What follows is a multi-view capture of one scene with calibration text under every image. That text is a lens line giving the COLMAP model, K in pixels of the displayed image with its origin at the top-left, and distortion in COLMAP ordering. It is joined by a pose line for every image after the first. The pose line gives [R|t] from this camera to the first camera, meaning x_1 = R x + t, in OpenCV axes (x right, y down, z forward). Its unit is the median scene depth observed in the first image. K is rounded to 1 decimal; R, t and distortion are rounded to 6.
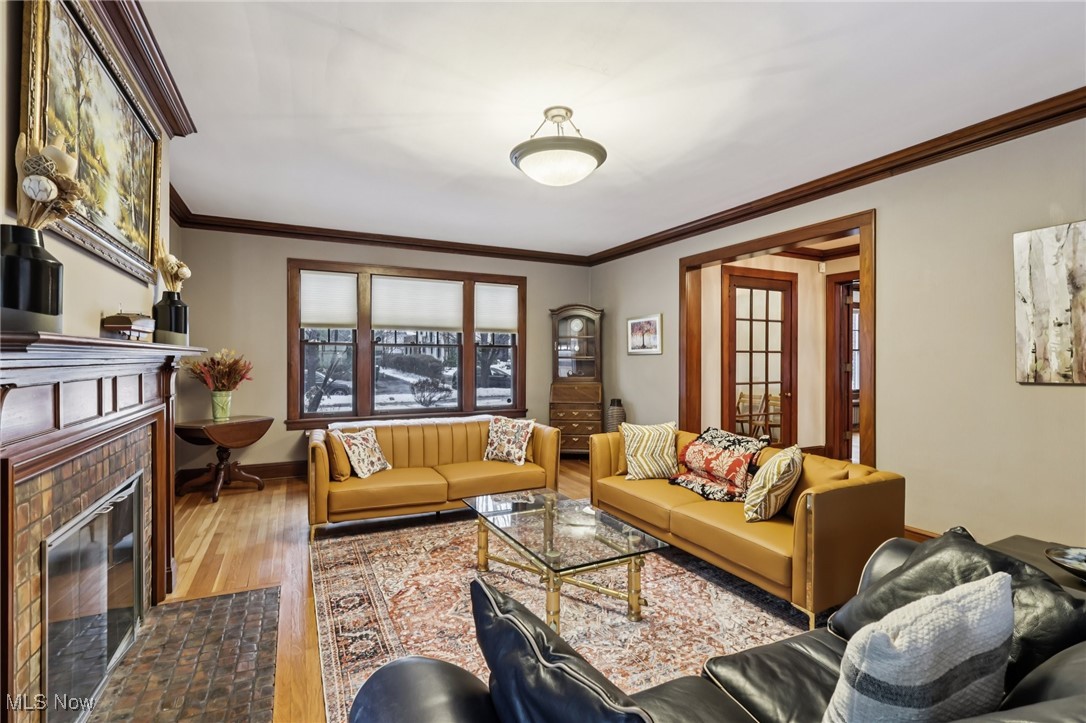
lens RADIAL K [[503.9, 0, 539.8], [0, 503.9, 358.1], [0, 0, 1]] dist [-0.001758, 0.001018]
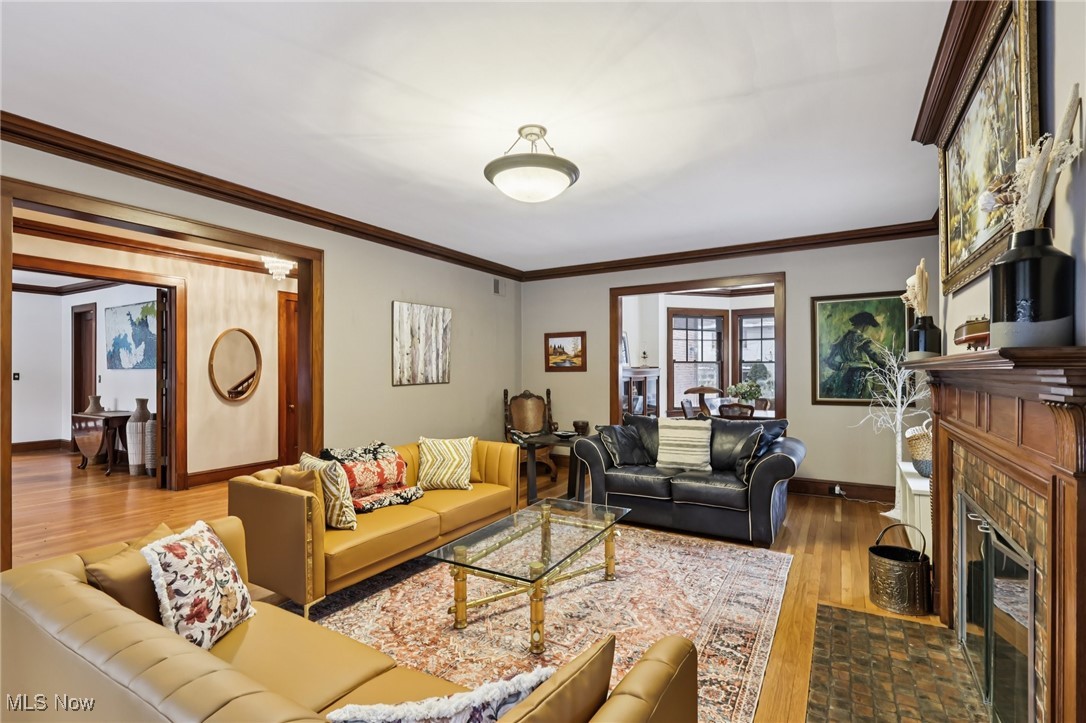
lens RADIAL K [[503.9, 0, 539.7], [0, 503.9, 369.4], [0, 0, 1]] dist [-0.001758, 0.001018]
pose [[-0.544593, 0.000539, 0.838701, -0.860747], [-0.001611, 0.999997, -0.001688, -0.005205], [-0.838699, -0.002270, -0.544590, 1.608215]]
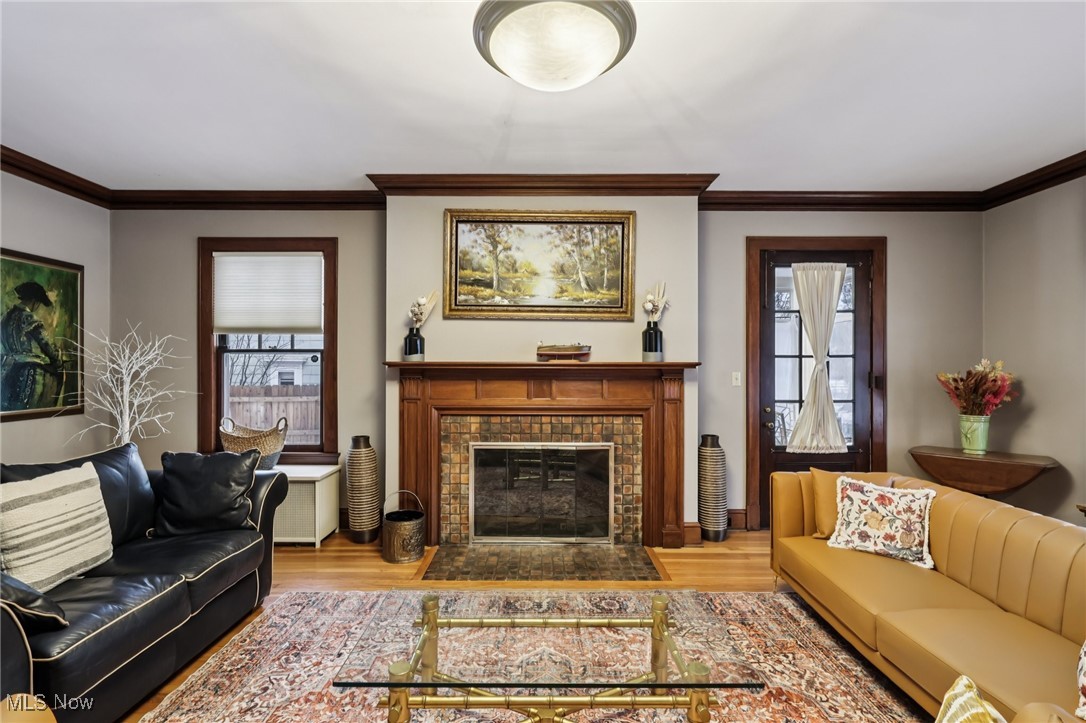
lens RADIAL K [[503.9, 0, 538.4], [0, 503.9, 365.2], [0, 0, 1]] dist [-0.001758, 0.001018]
pose [[-0.442123, -0.009553, -0.896904, 0.609664], [-0.001613, 0.999950, -0.009856, -0.001287], [0.896953, -0.002910, -0.442116, 1.303615]]
